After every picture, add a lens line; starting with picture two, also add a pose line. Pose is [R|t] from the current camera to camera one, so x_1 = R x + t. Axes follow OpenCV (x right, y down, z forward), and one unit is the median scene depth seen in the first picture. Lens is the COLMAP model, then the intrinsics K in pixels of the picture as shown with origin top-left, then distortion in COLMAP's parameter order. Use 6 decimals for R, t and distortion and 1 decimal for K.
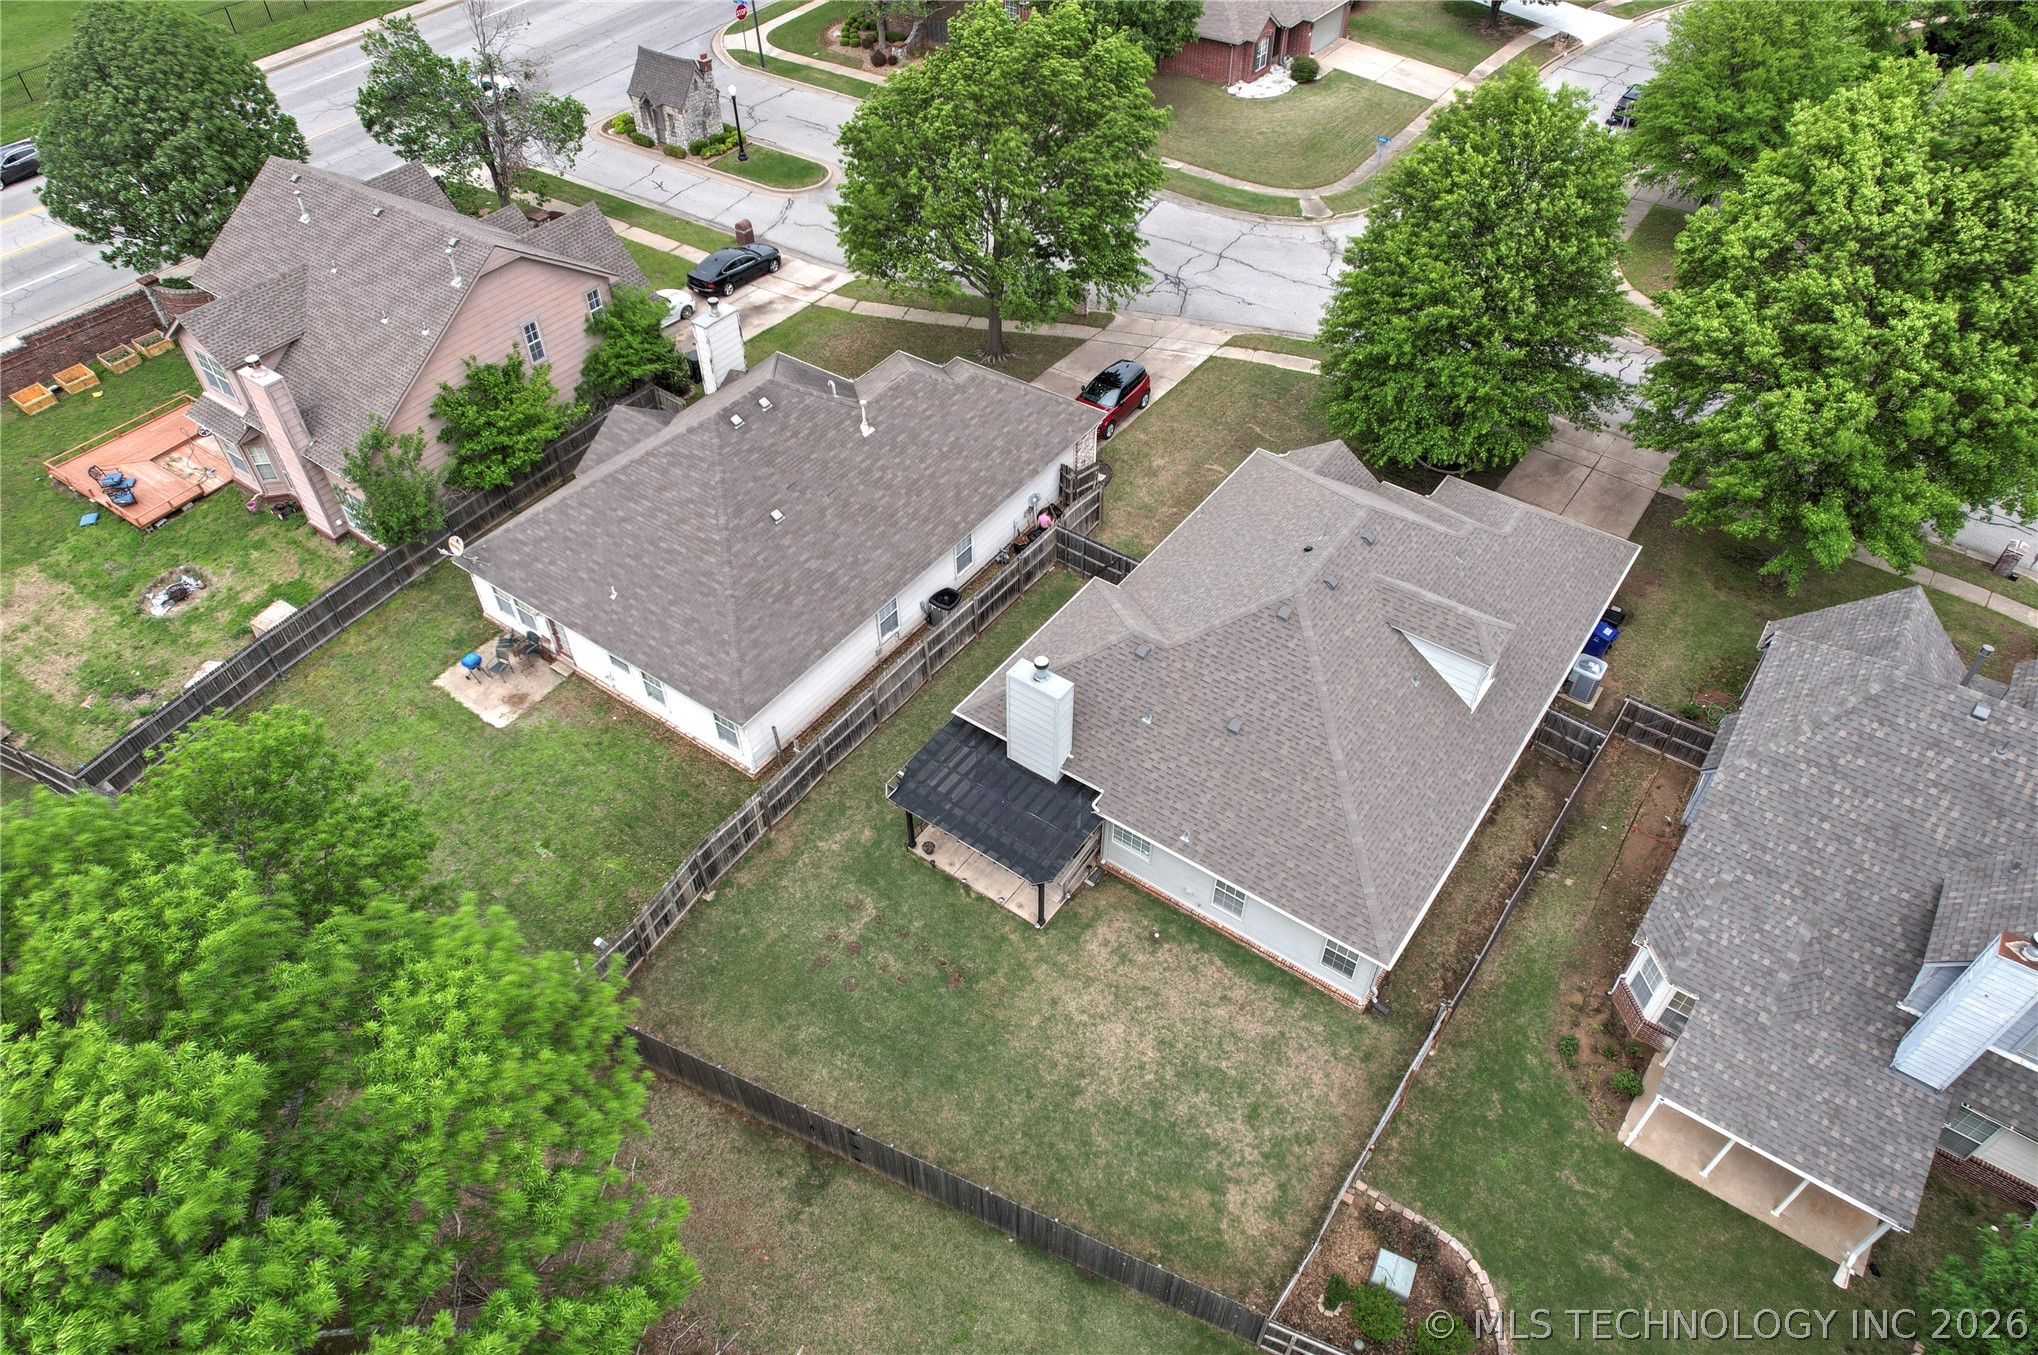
lens RADIAL K [[1331.0, 0, 1019.0], [0, 1331.0, 677.5], [0, 0, 1]] dist [-0.080539, 0.087258]
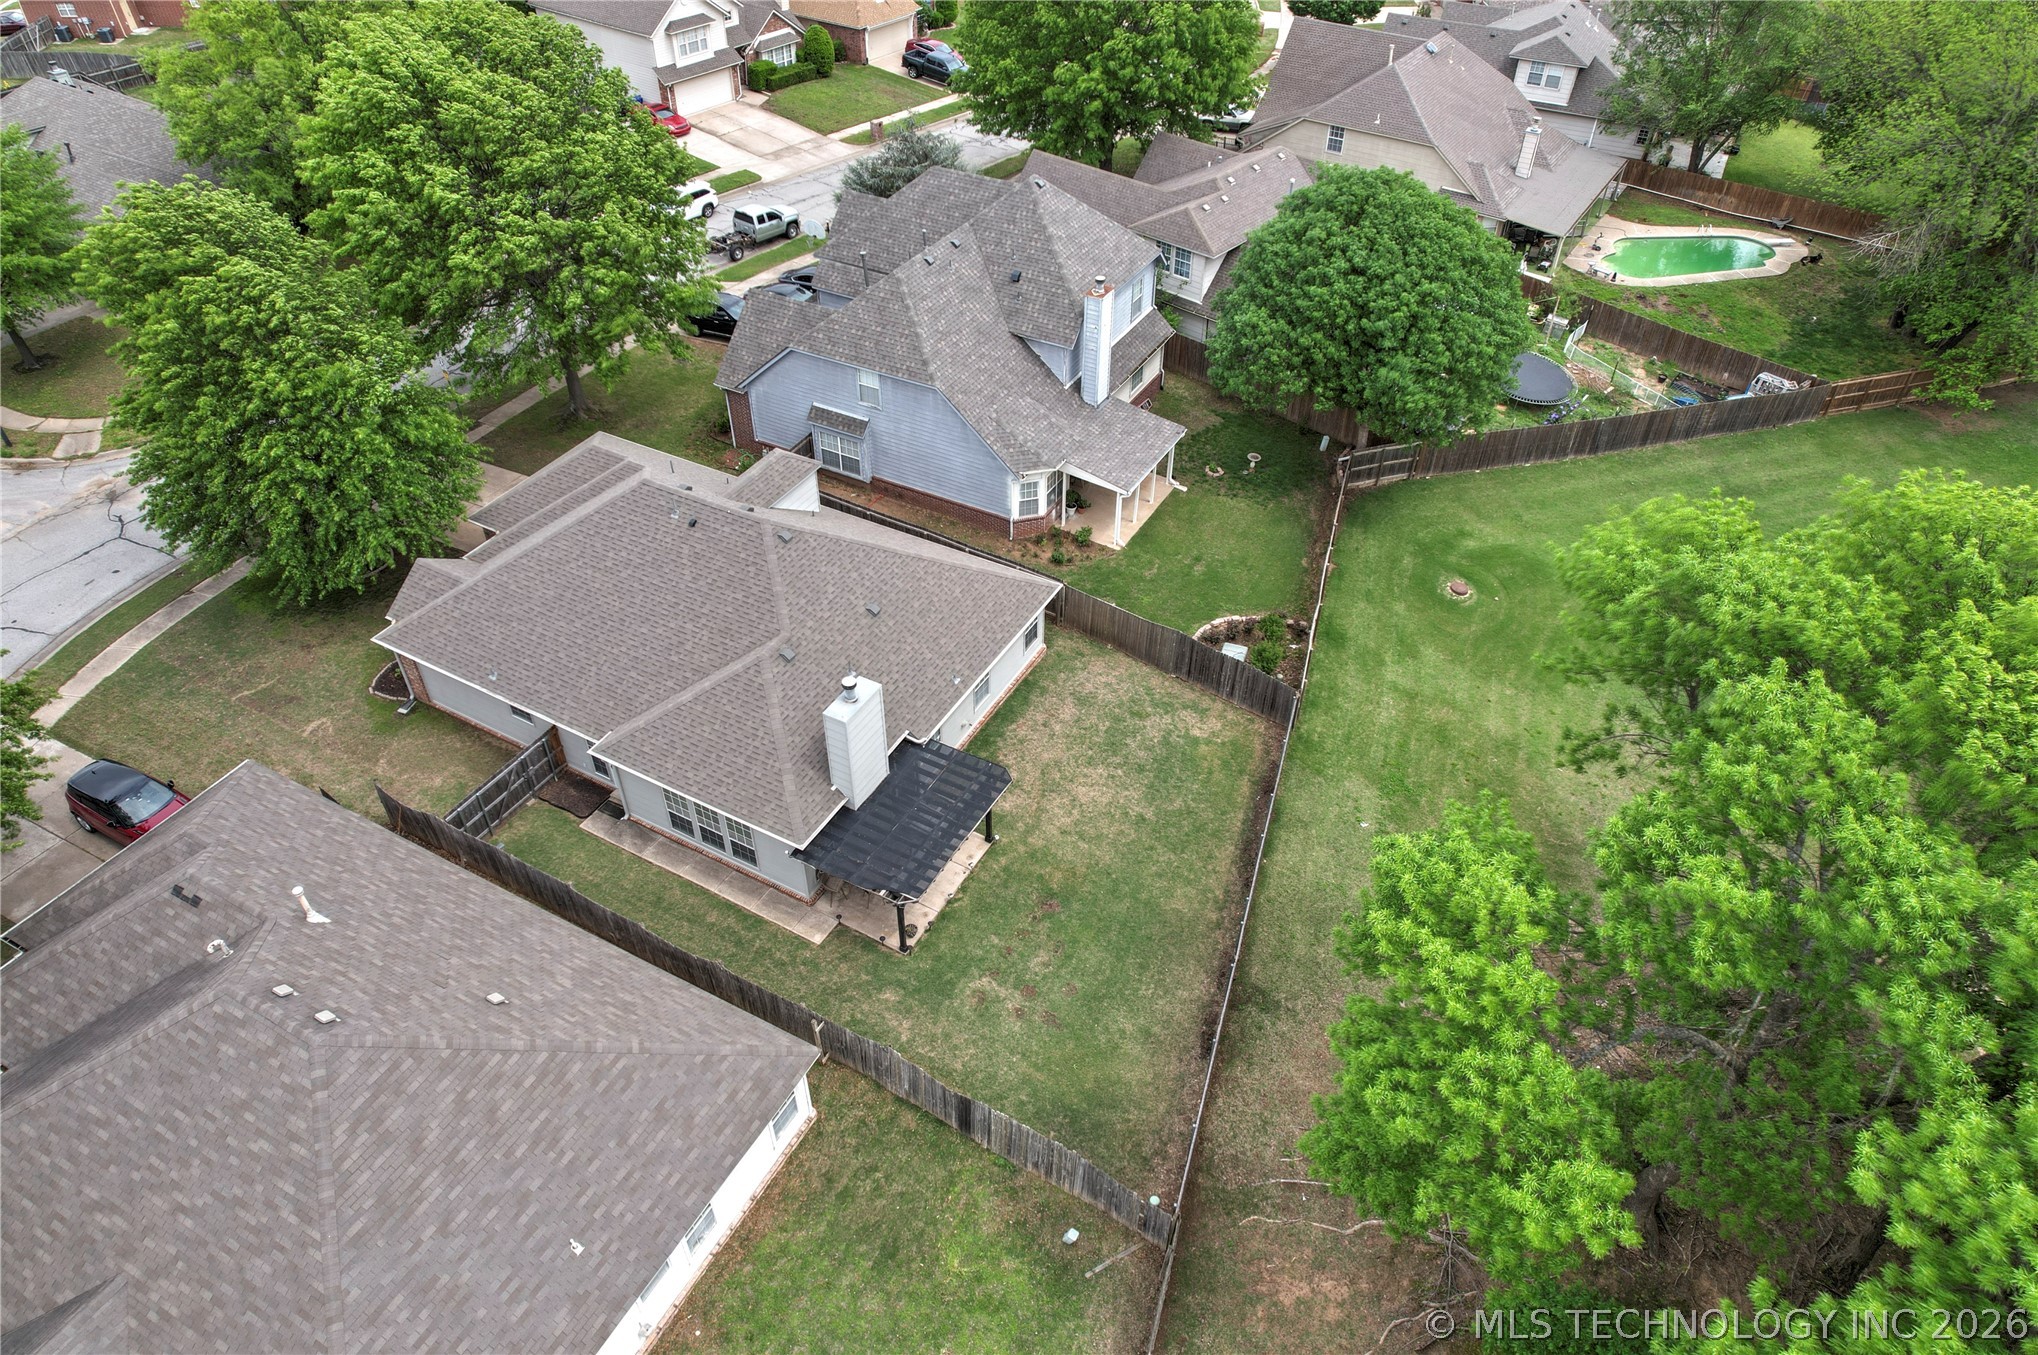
lens RADIAL K [[1331.0, 0, 1019.0], [0, 1331.0, 677.5], [0, 0, 1]] dist [-0.080539, 0.087258]
pose [[-0.117973, -0.651134, 0.749738, -0.697239], [0.701531, 0.479708, 0.527006, -0.420428], [-0.702806, 0.588137, 0.400198, 0.474690]]
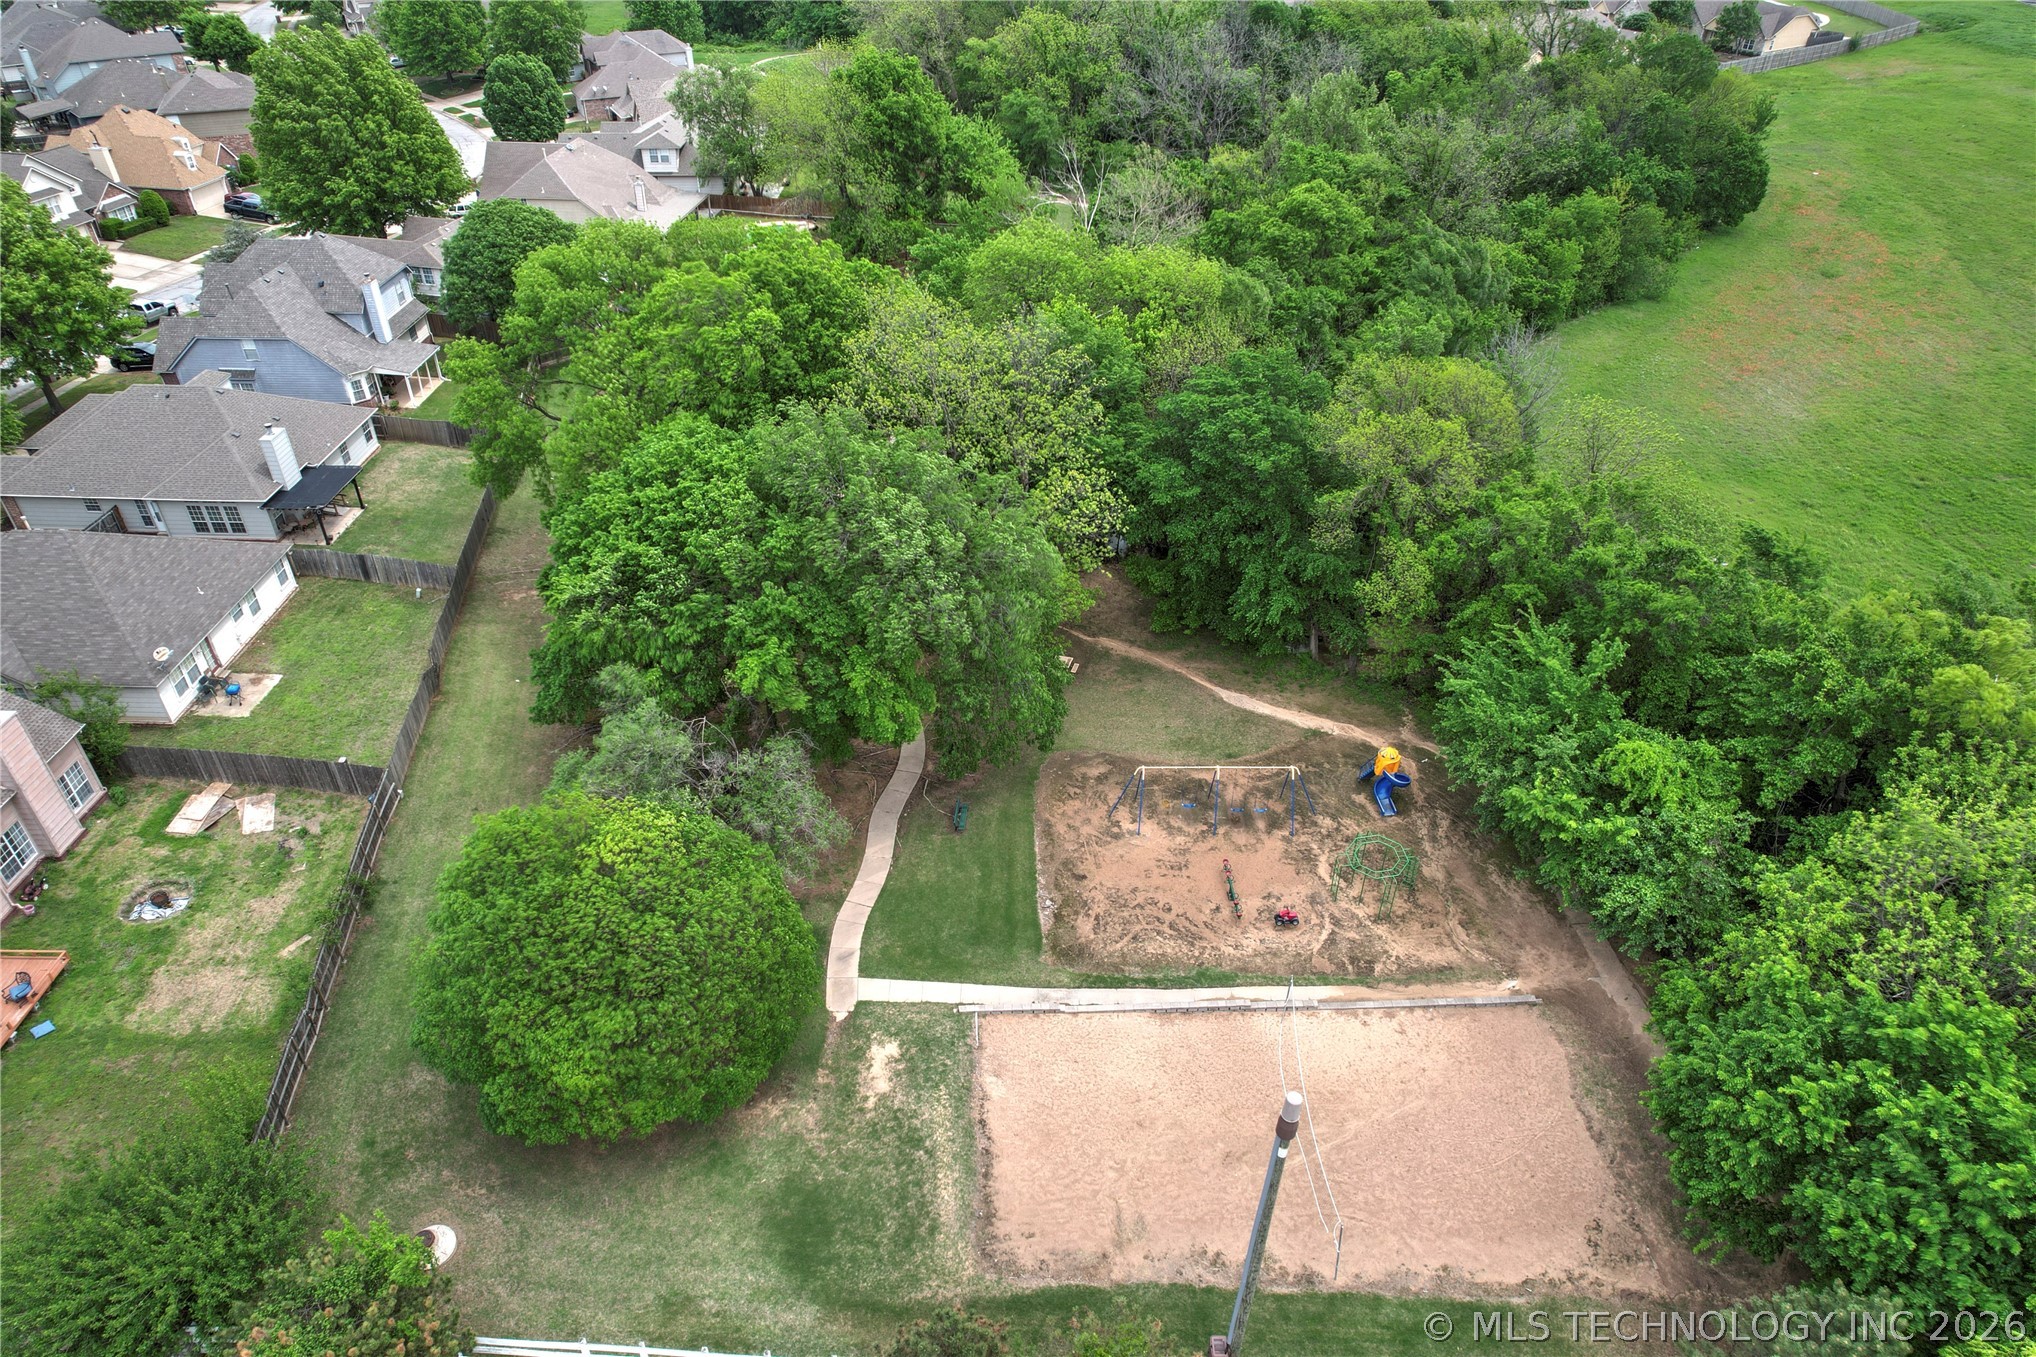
lens RADIAL K [[1329.7, 0, 1018.0], [0, 1329.7, 678.5], [0, 0, 1]] dist [-0.080539, 0.087258]
pose [[-0.547866, -0.486737, 0.680389, -2.188078], [0.593074, 0.347621, 0.726239, -0.662407], [-0.590005, 0.801403, 0.098221, 0.353121]]
